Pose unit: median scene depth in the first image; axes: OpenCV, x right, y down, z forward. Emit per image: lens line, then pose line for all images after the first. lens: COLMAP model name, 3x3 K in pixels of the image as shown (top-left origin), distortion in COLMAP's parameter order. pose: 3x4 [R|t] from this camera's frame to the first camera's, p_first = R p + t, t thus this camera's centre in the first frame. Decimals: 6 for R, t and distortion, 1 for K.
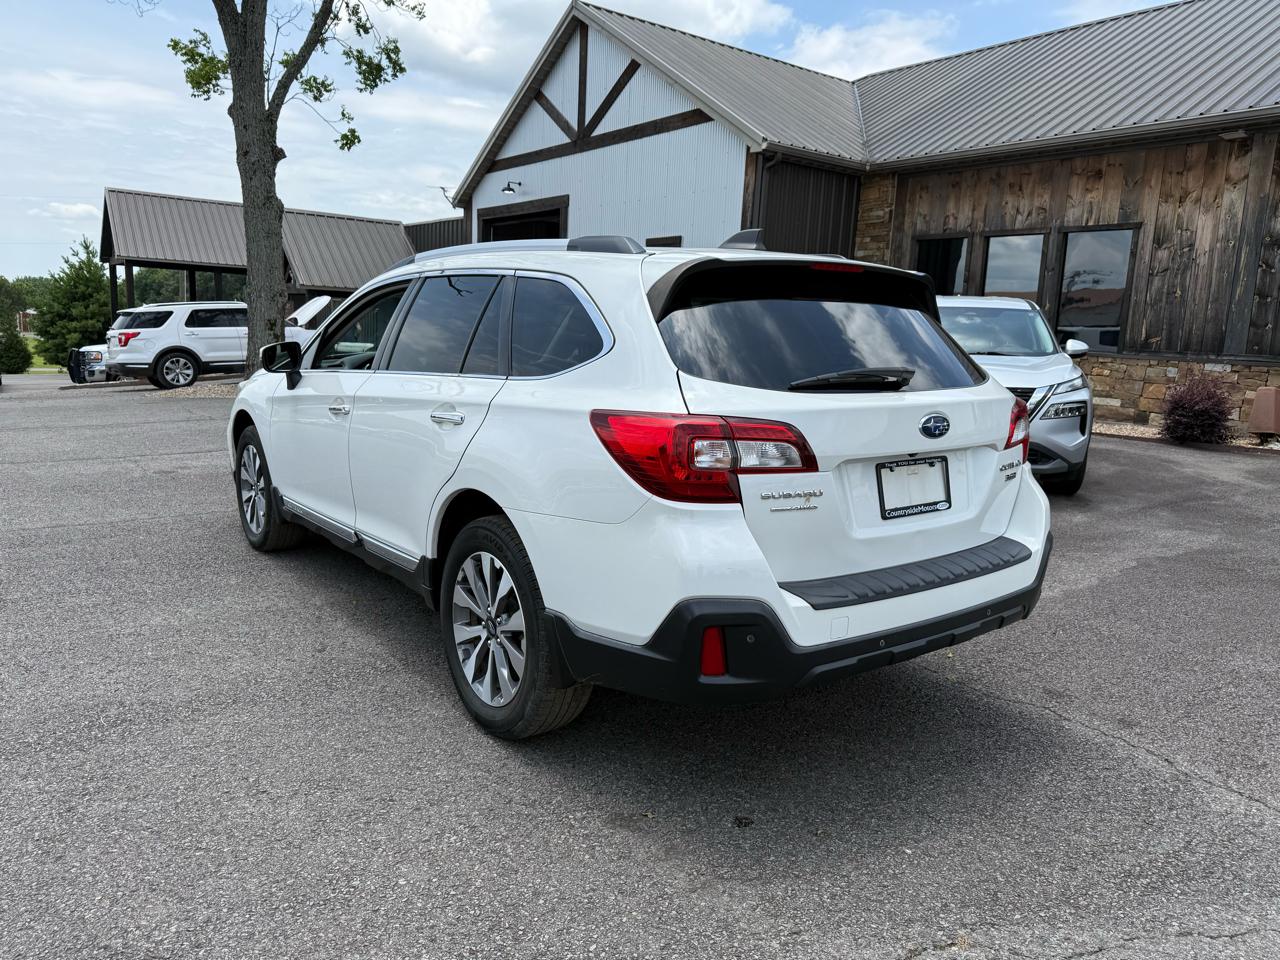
lens RADIAL K [[896.0, 0, 650.0], [0, 896.0, 481.8], [0, 0, 1]] dist [0.038165, -0.050293]
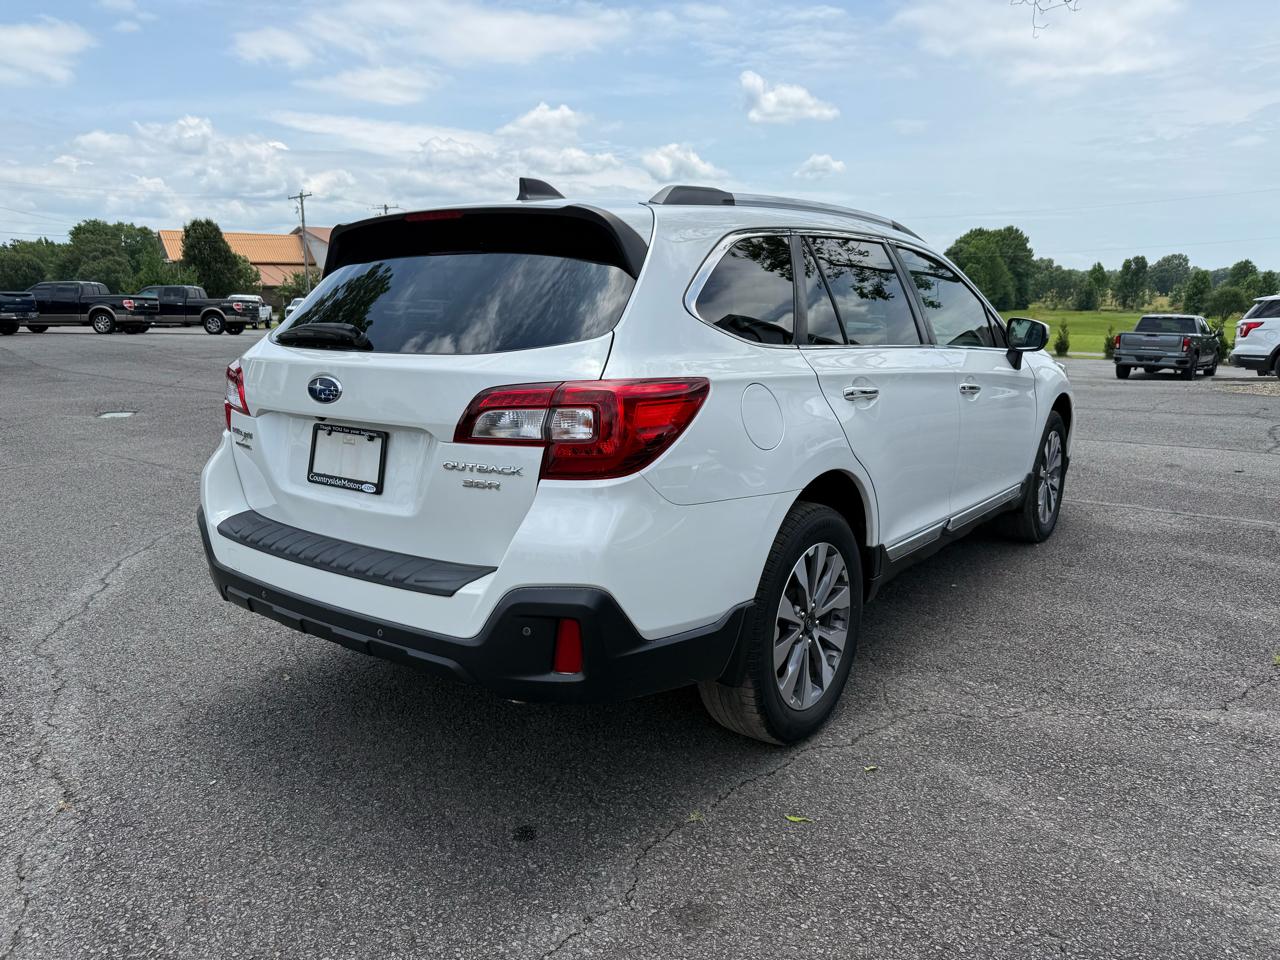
lens RADIAL K [[896.0, 0, 636.1], [0, 896.0, 476.8], [0, 0, 1]] dist [0.038165, -0.050293]
pose [[0.262797, 0.151415, -0.952896, 1.226506], [-0.151672, 0.981814, 0.114181, -0.122102], [0.952855, 0.114521, 0.280983, 1.018325]]
